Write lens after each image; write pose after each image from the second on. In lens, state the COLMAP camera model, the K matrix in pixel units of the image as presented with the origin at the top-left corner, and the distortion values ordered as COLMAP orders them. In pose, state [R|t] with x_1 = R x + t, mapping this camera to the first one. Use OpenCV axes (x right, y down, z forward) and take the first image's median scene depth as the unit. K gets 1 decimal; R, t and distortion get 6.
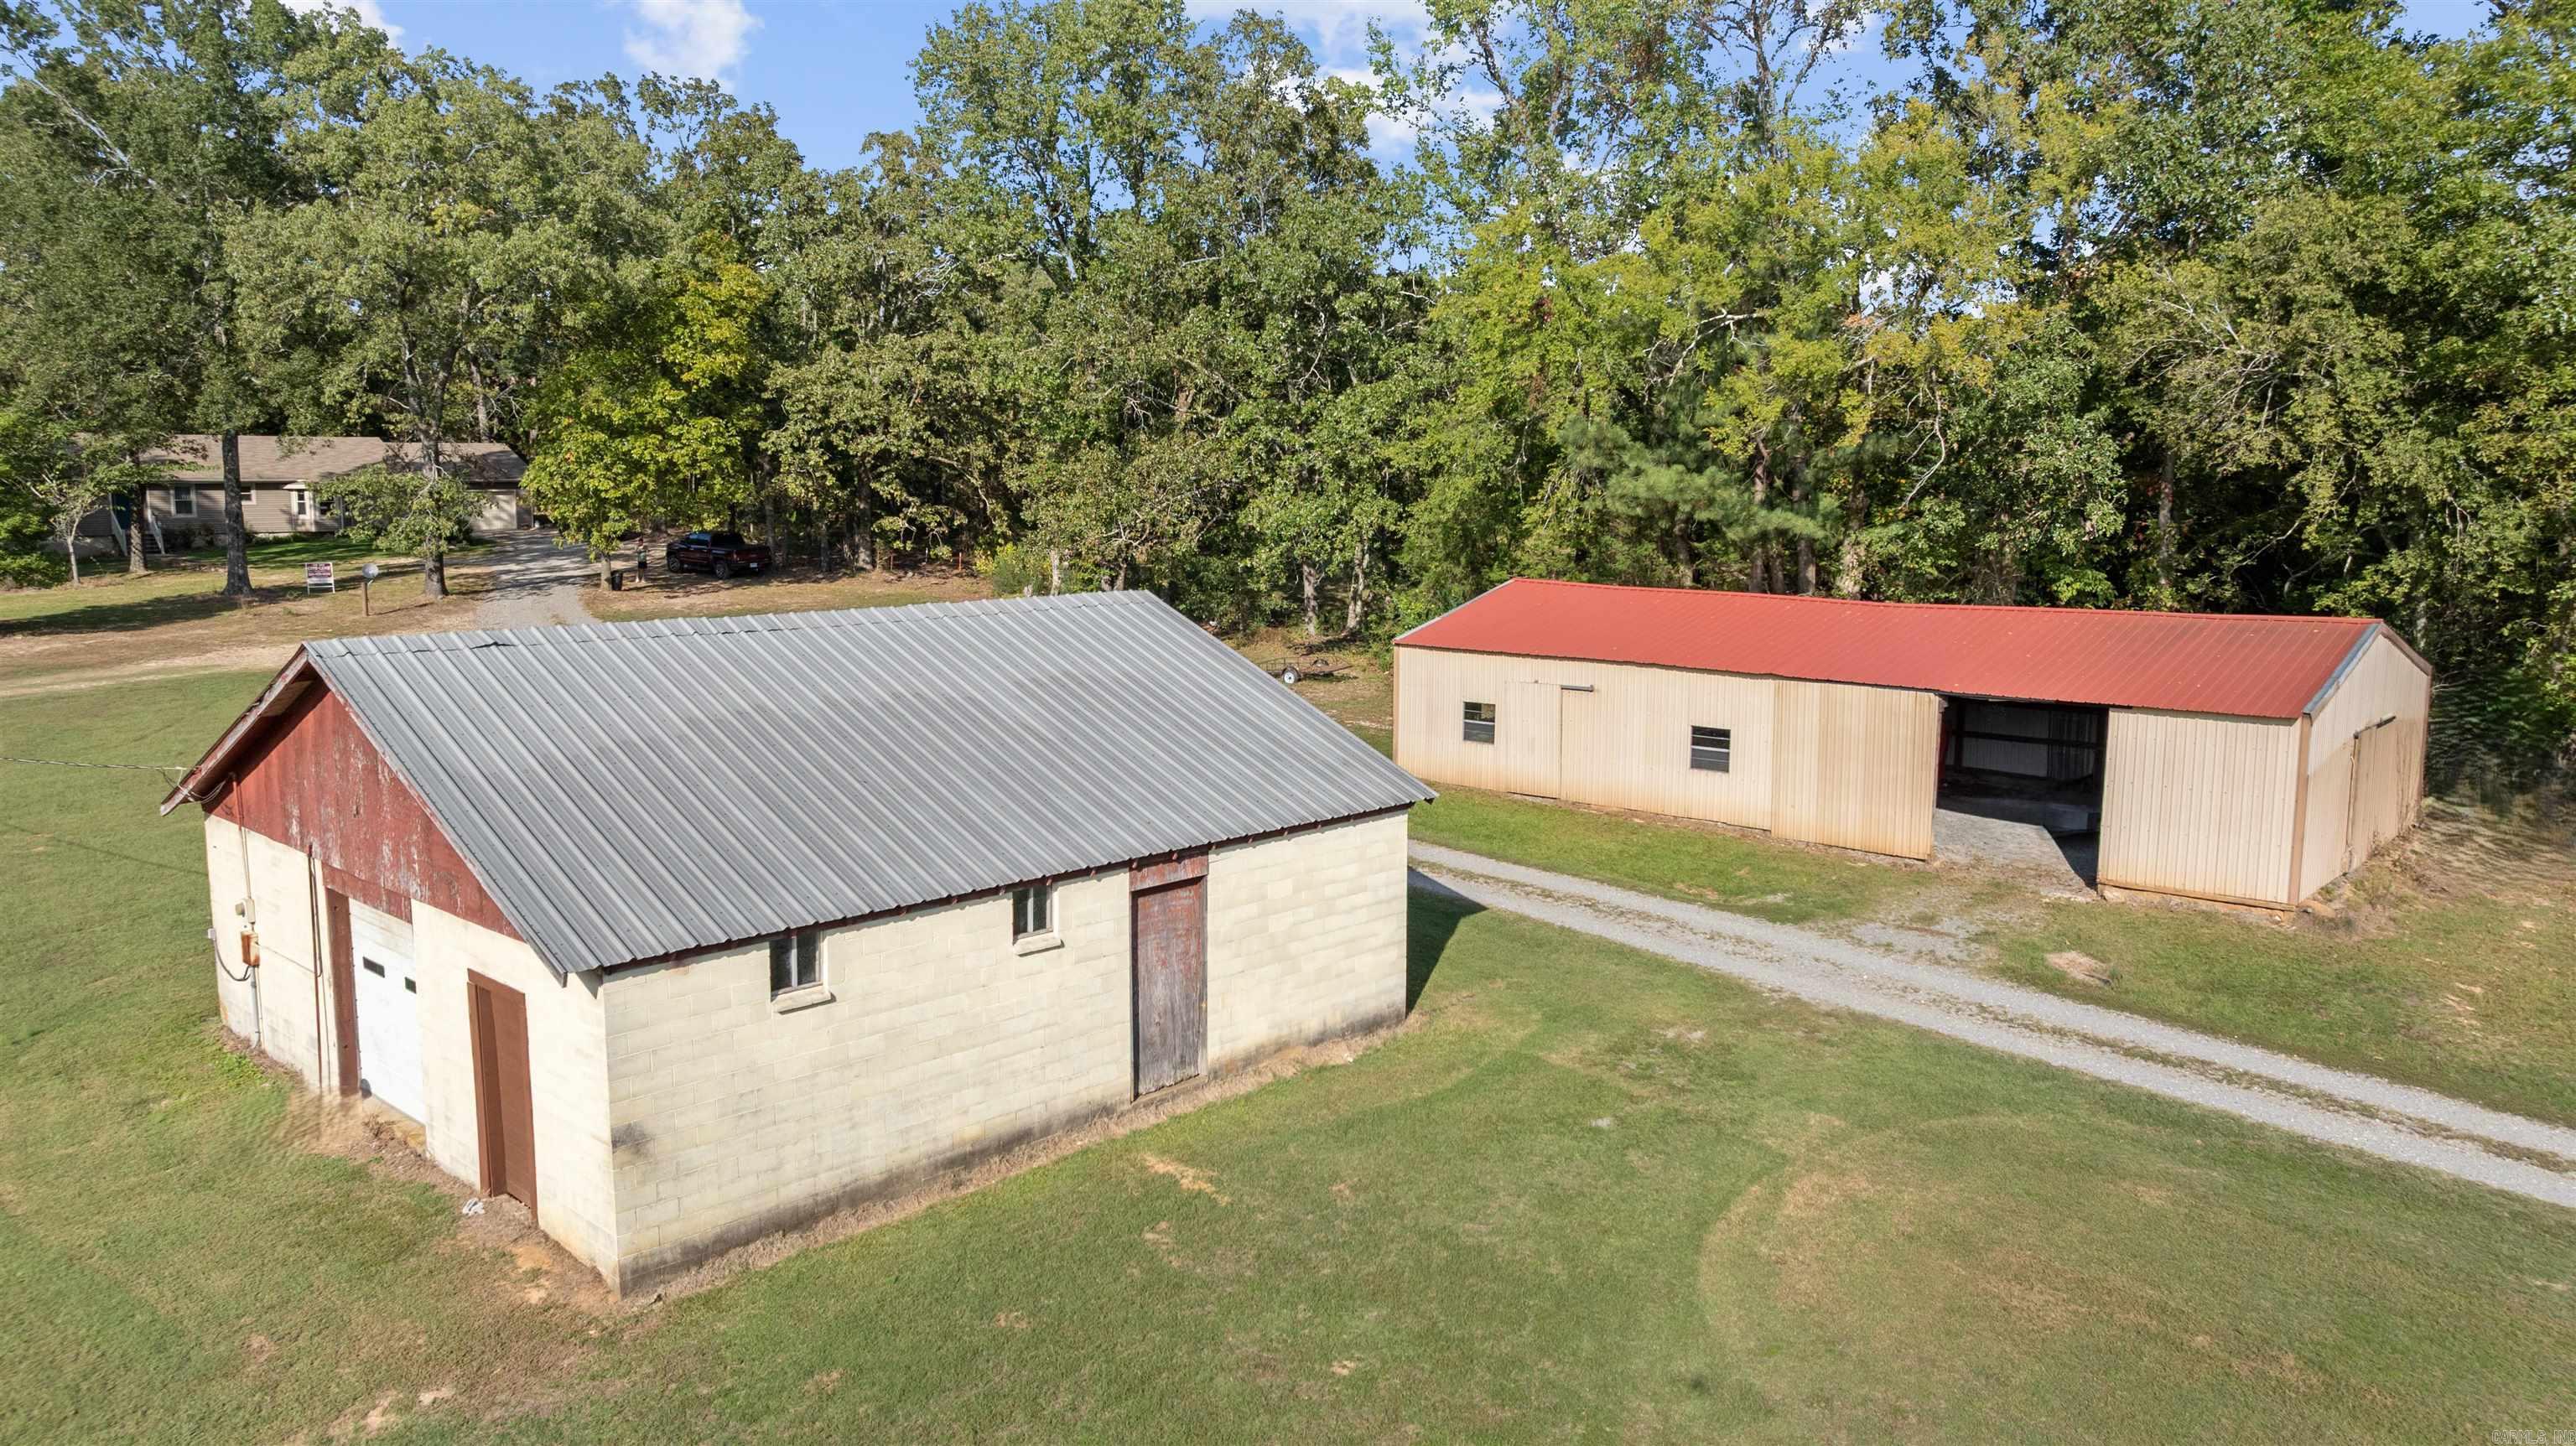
lens RADIAL K [[1862.9, 0, 1288.0], [0, 1862.9, 723.0], [0, 0, 1]] dist [0.006325, 0.001074]
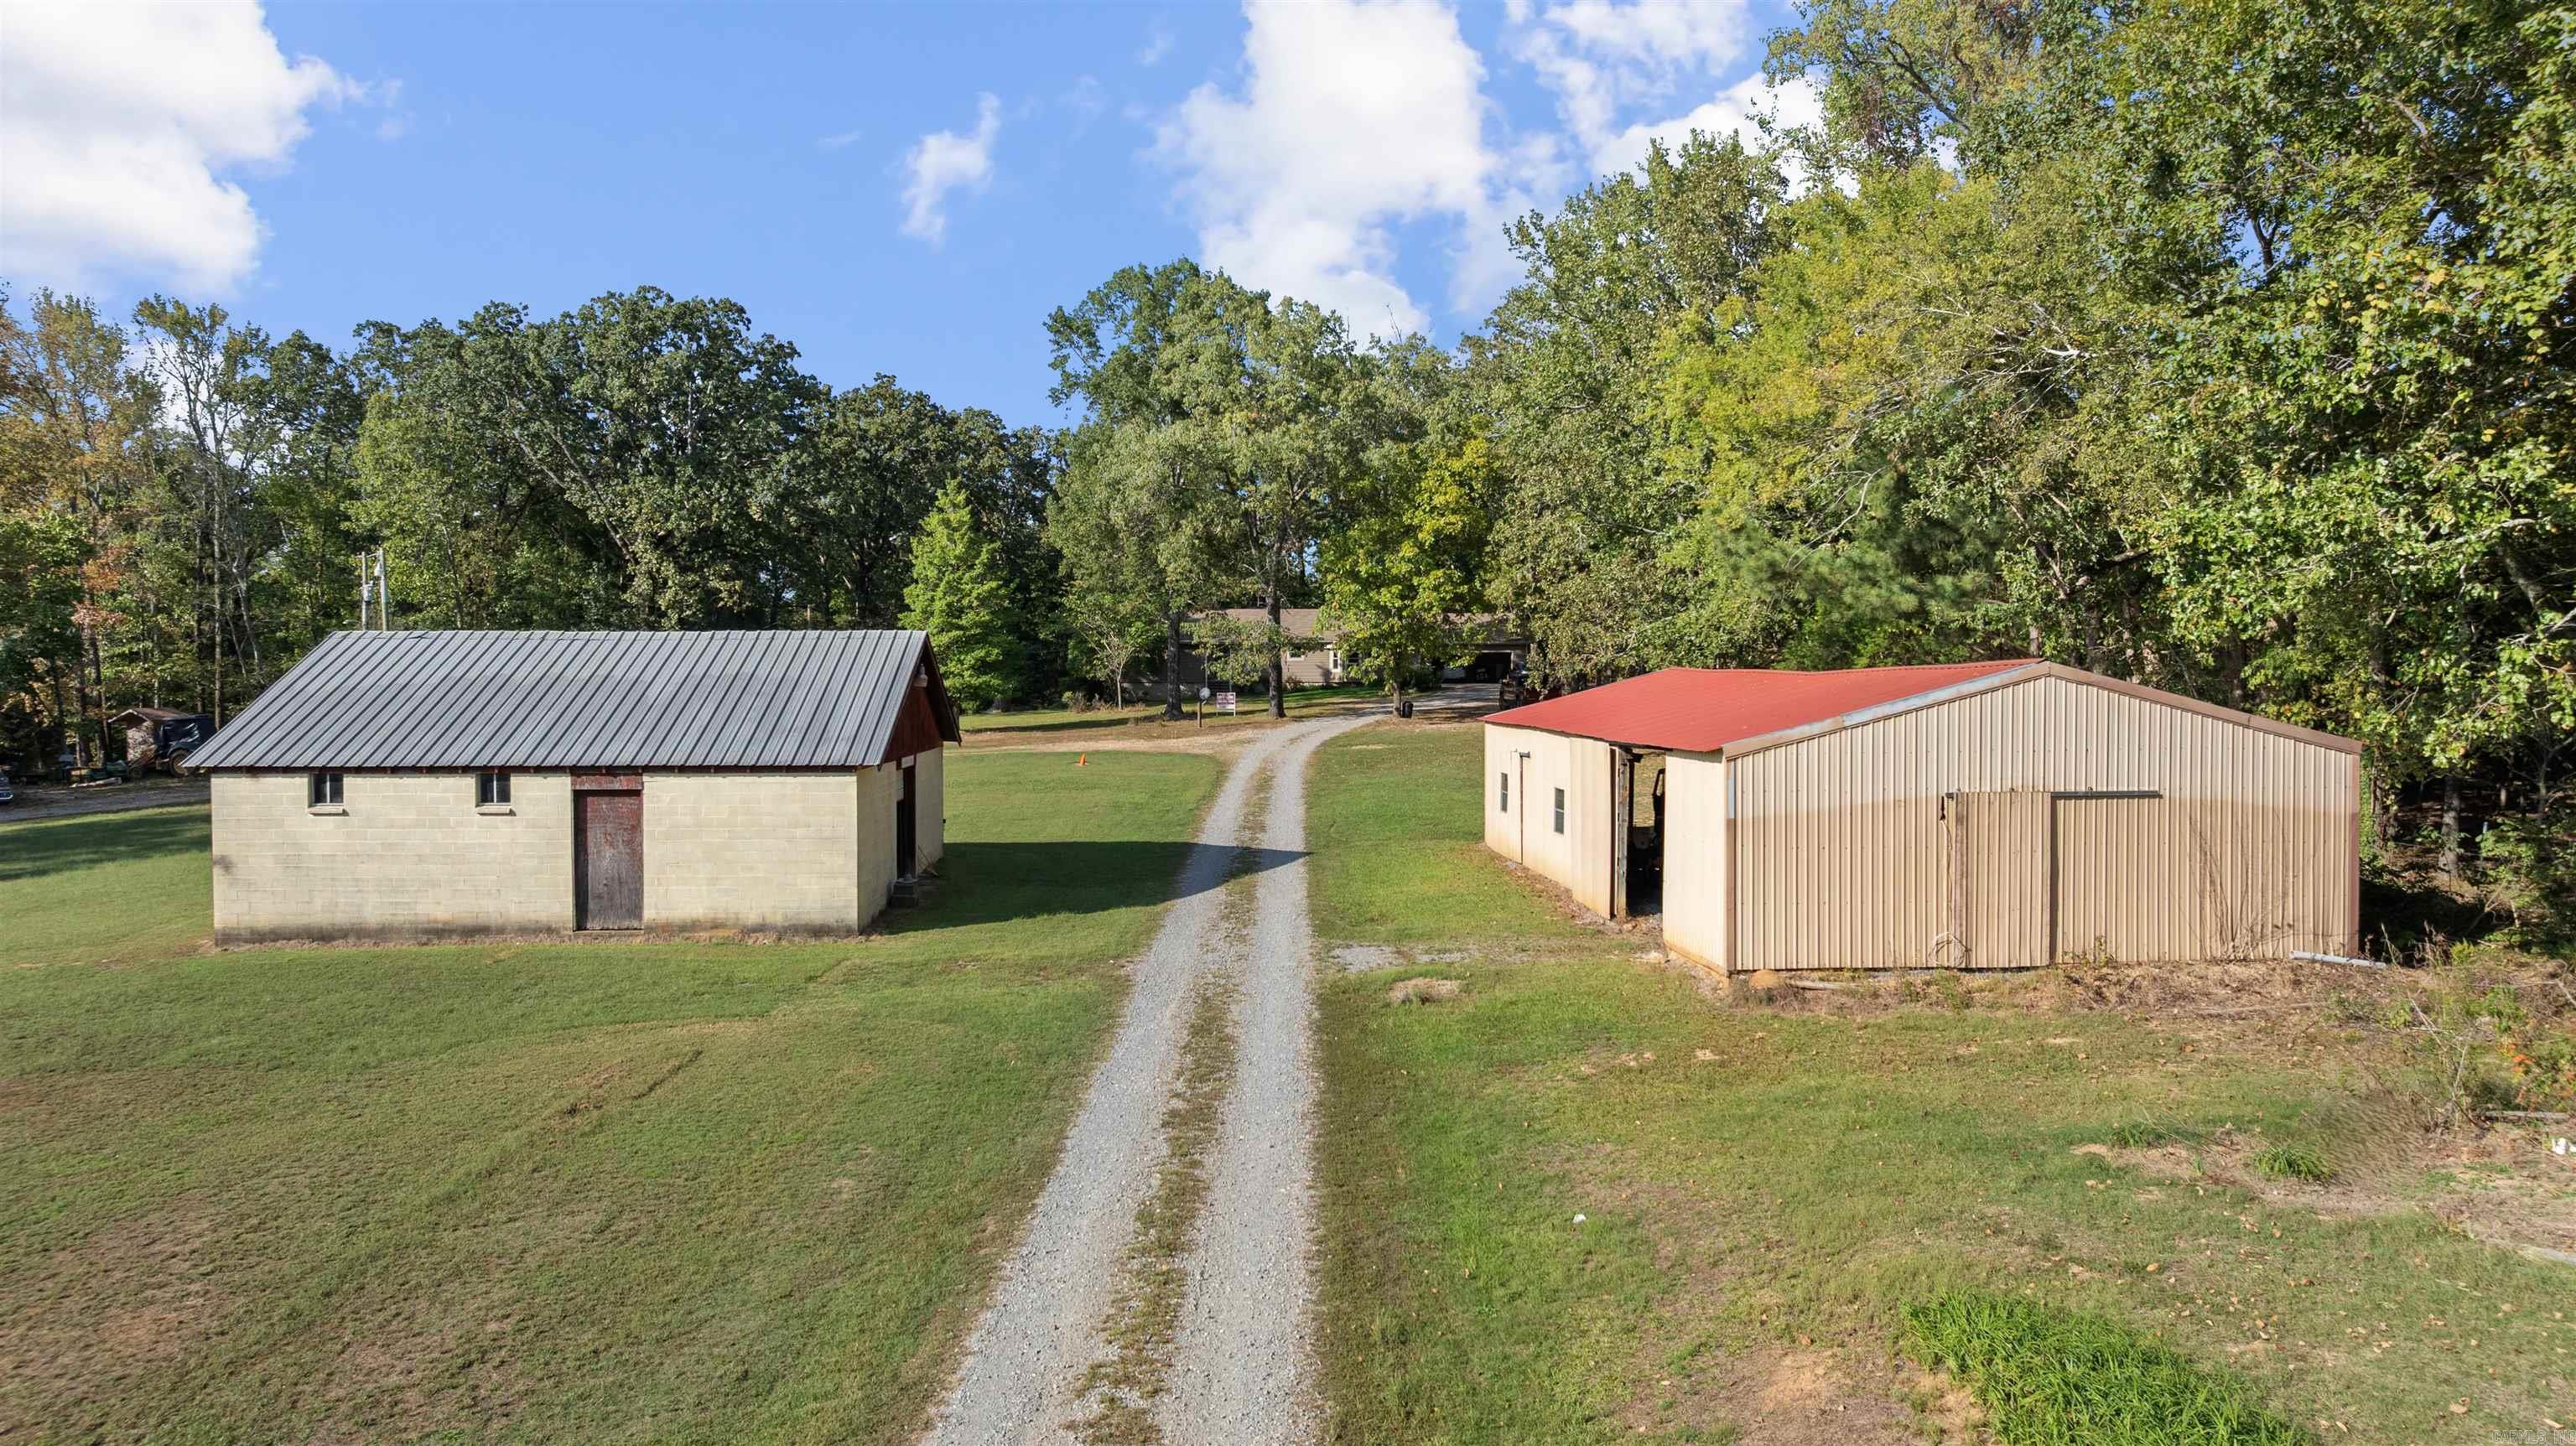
lens RADIAL K [[1908.2, 0, 1288.0], [0, 1908.2, 723.0], [0, 0, 1]] dist [-0.007821, -0.002373]
pose [[0.708229, 0.019097, -0.705725, 1.374234], [-0.100293, 0.992217, -0.073799, 0.088276], [0.698823, 0.123045, 0.704632, 0.278944]]
